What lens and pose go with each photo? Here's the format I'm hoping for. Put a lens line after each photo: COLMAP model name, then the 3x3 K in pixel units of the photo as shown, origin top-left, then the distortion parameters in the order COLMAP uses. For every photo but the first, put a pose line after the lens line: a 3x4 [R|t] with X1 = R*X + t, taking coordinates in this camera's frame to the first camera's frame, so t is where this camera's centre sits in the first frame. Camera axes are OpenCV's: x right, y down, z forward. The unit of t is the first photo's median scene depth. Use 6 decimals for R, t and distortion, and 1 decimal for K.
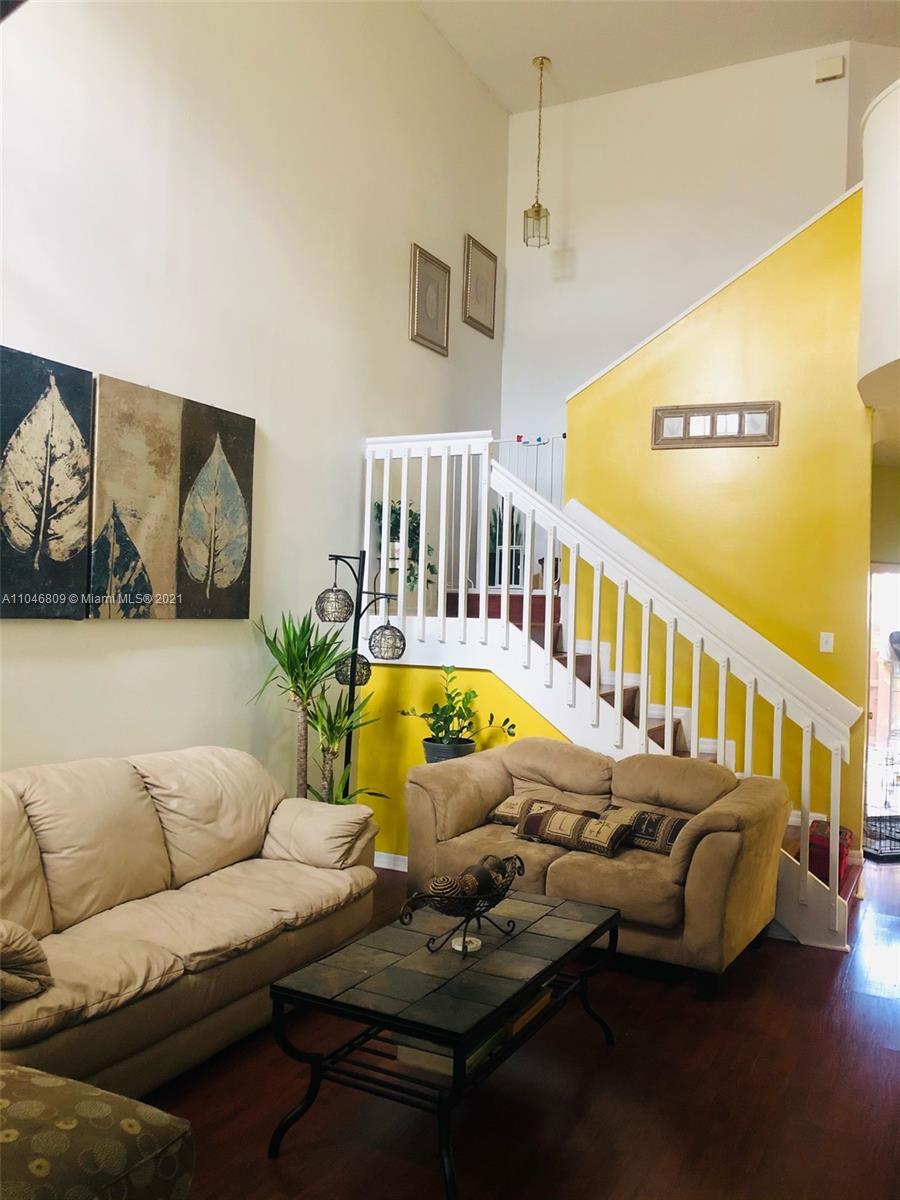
lens RADIAL K [[984.7, 0, 446.9], [0, 984.7, 602.2], [0, 0, 1]] dist [0.066128, 0.001175]
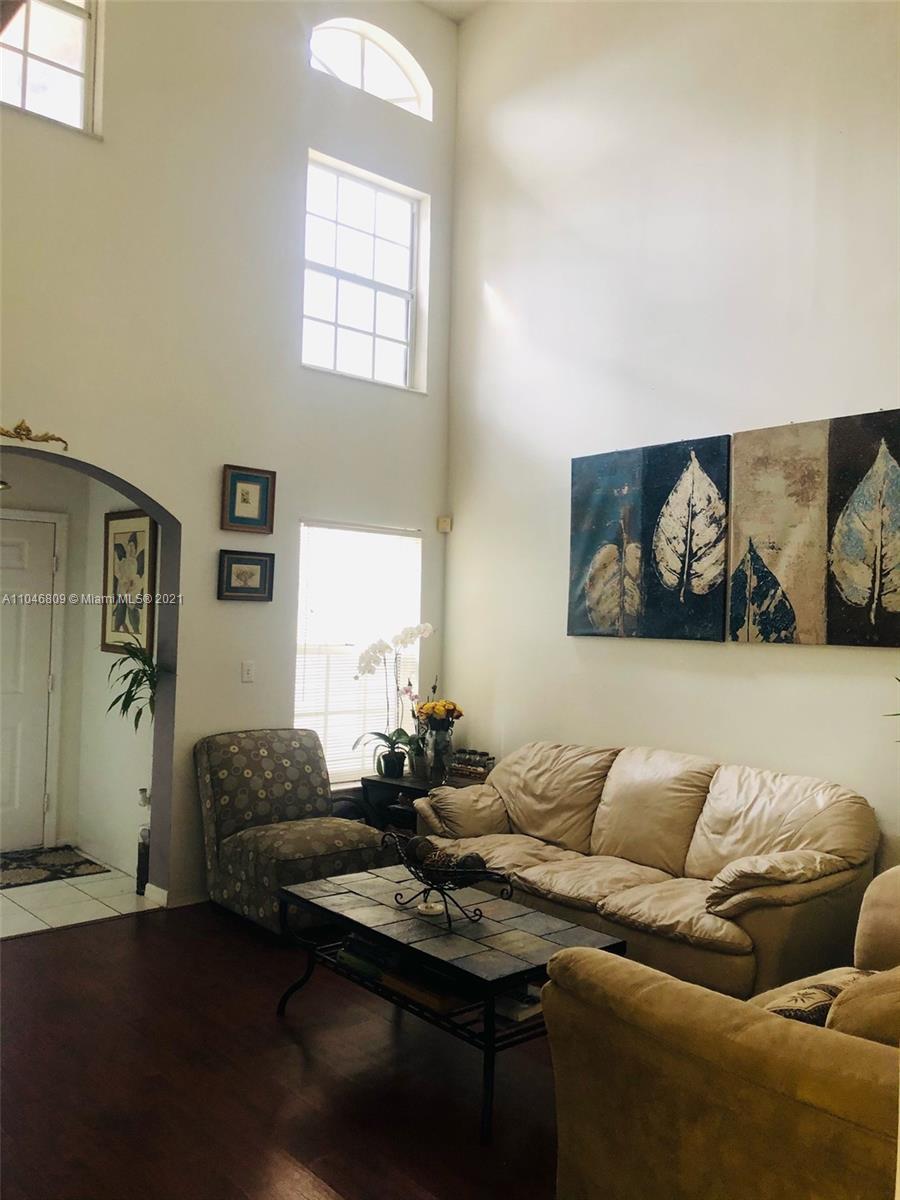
lens RADIAL K [[984.7, 0, 447.3], [0, 984.7, 596.5], [0, 0, 1]] dist [0.066128, 0.001175]
pose [[-0.347304, -0.066527, -0.935390, 0.860426], [-0.034803, 0.997708, -0.058037, 0.043495], [0.937107, 0.012398, -0.348823, 1.101513]]
